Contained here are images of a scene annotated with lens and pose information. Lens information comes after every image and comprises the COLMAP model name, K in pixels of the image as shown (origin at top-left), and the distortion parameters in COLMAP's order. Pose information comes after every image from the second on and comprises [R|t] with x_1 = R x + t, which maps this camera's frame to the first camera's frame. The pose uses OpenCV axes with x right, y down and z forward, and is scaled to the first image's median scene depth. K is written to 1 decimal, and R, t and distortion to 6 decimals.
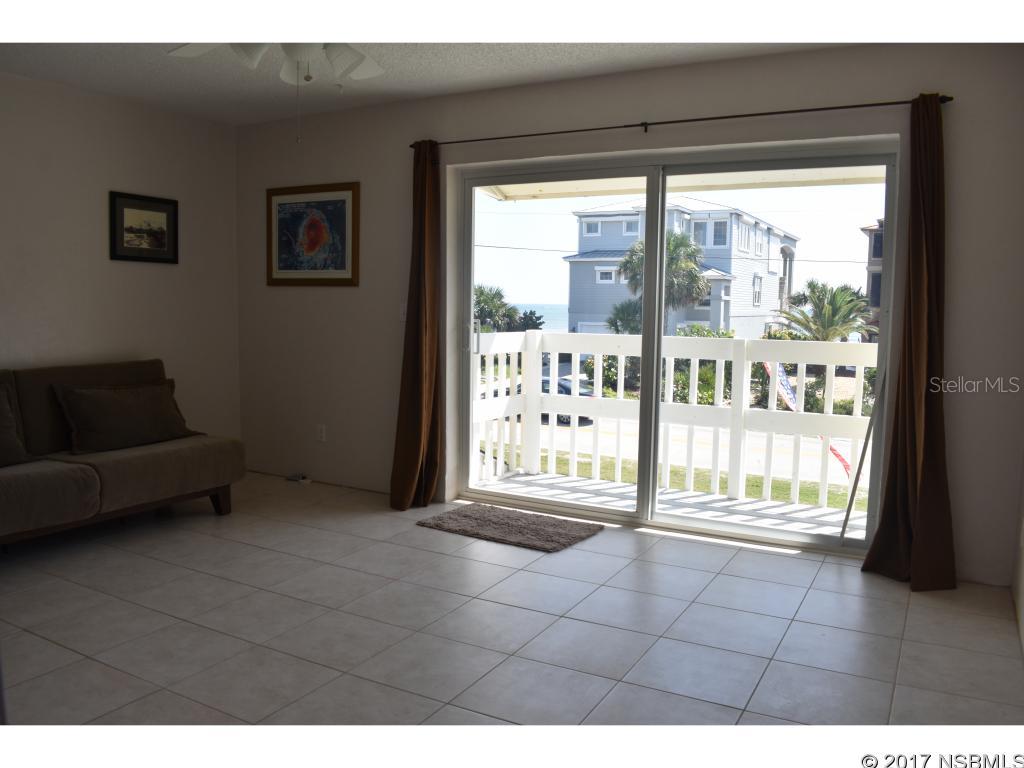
lens RADIAL K [[792.9, 0, 517.1], [0, 792.9, 377.2], [0, 0, 1]] dist [-0.071057, 0.008509]
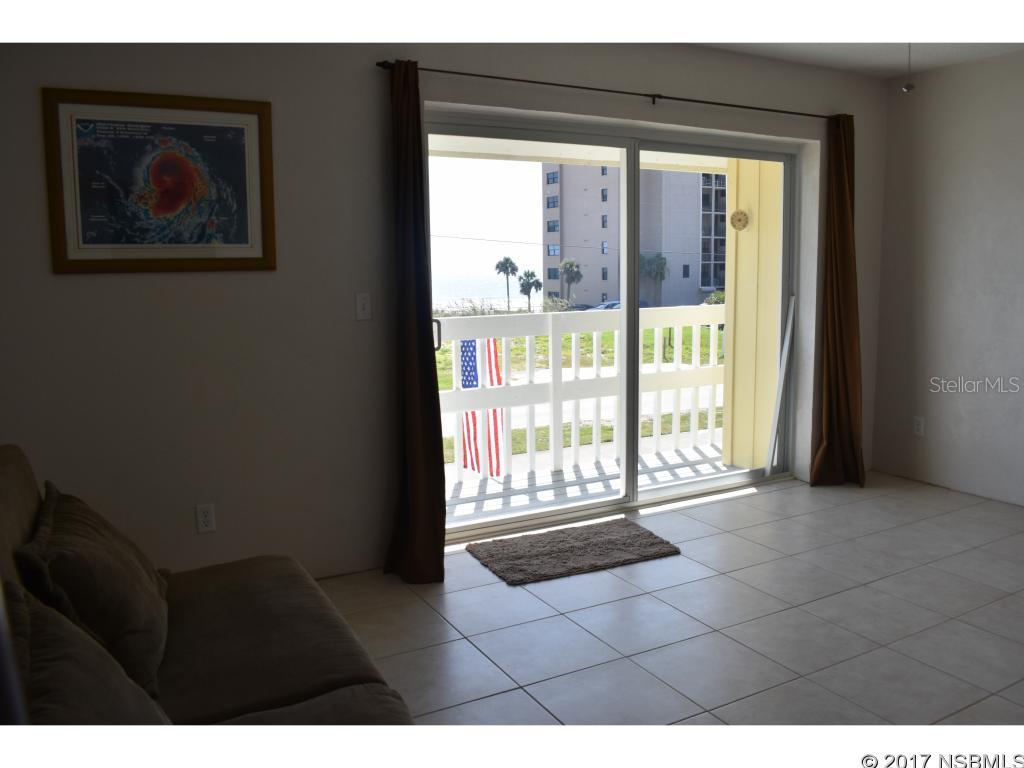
lens RADIAL K [[792.9, 0, 510.0], [0, 792.9, 381.7], [0, 0, 1]] dist [-0.071057, 0.008509]
pose [[0.556500, -0.127614, 0.820989, -0.622297], [0.113967, 0.990518, 0.076714, -0.053555], [-0.822994, 0.050875, 0.565767, 0.494598]]
